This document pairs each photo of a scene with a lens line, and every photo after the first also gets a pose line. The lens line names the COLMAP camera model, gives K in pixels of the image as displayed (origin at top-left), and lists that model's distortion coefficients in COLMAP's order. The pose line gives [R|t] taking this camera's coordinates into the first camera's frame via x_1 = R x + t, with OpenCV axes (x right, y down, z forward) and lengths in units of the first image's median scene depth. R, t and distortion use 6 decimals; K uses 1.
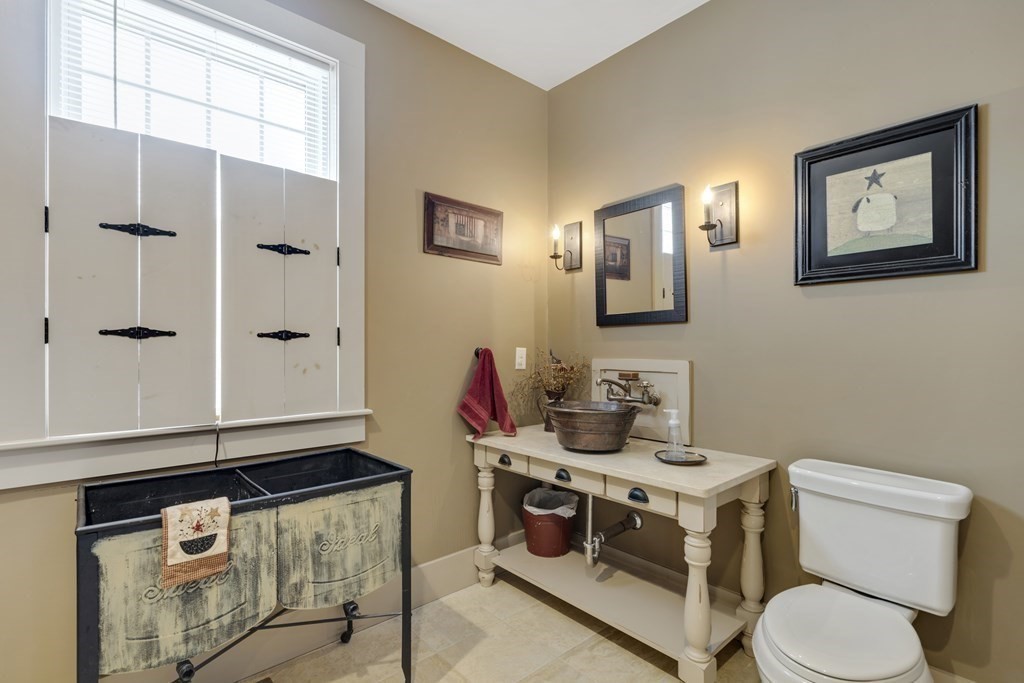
lens RADIAL K [[466.5, 0, 511.9], [0, 466.5, 347.5], [0, 0, 1]] dist [-0.001772, 0.001518]
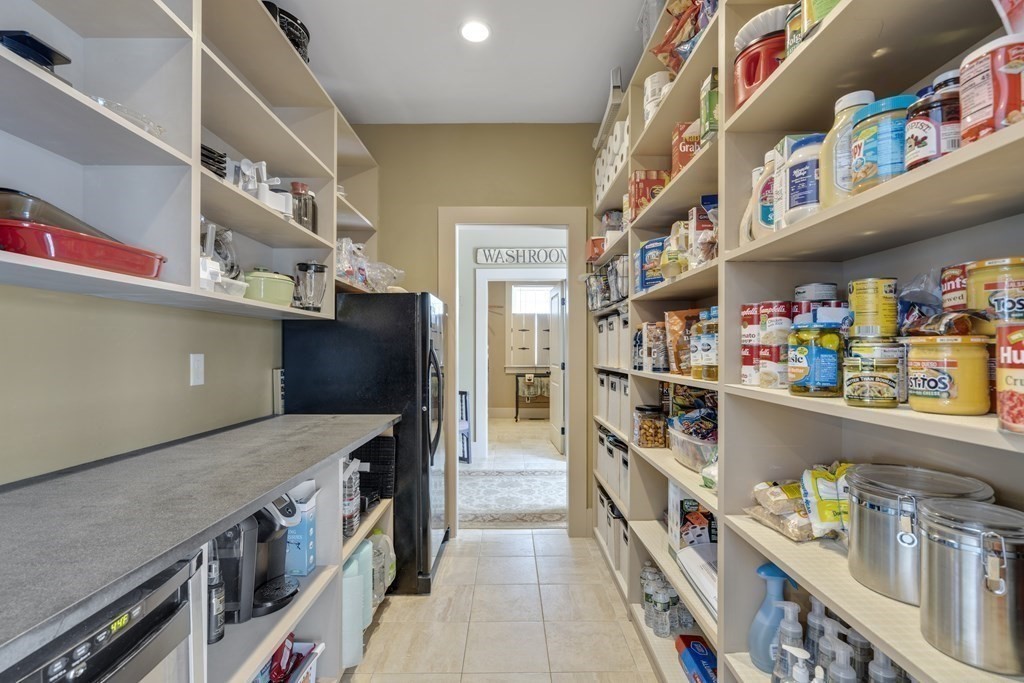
lens RADIAL K [[466.5, 0, 512.3], [0, 466.5, 343.5], [0, 0, 1]] dist [-0.001772, 0.001518]
pose [[0.744124, 0.002082, -0.668038, 3.812750], [0.001818, 0.999985, 0.005142, -0.151851], [0.668039, -0.005041, 0.744109, -4.374311]]
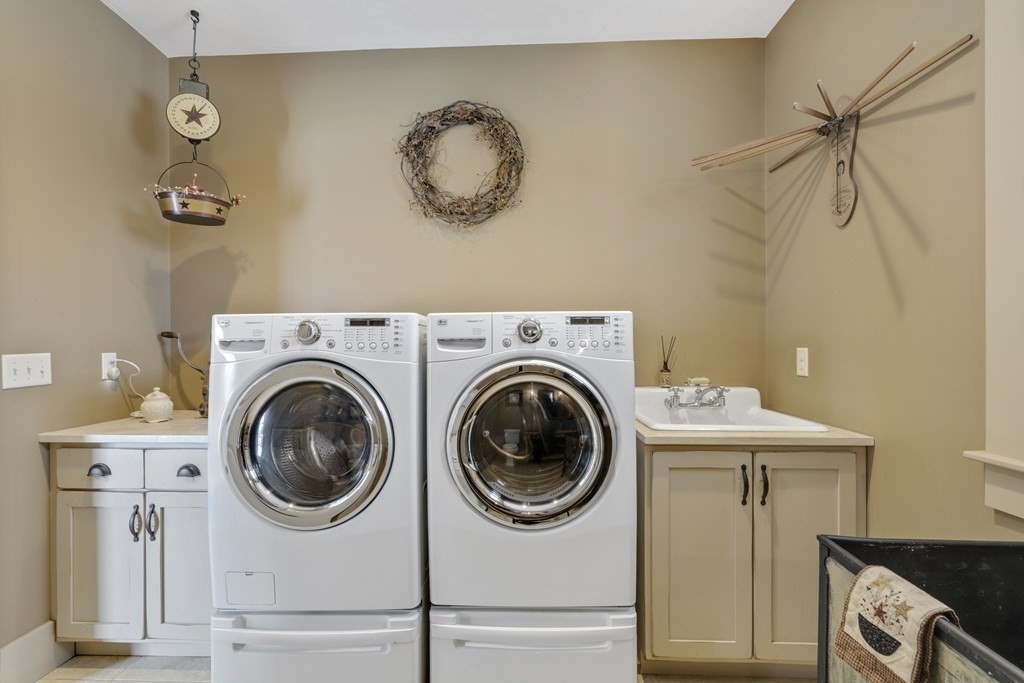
lens RADIAL K [[466.5, 0, 510.9], [0, 466.5, 342.0], [0, 0, 1]] dist [-0.001772, 0.001518]
pose [[-0.678144, 0.009733, -0.734864, 0.191477], [0.010507, 0.999939, 0.003547, -0.018469], [0.734854, -0.005316, -0.678205, 1.067818]]
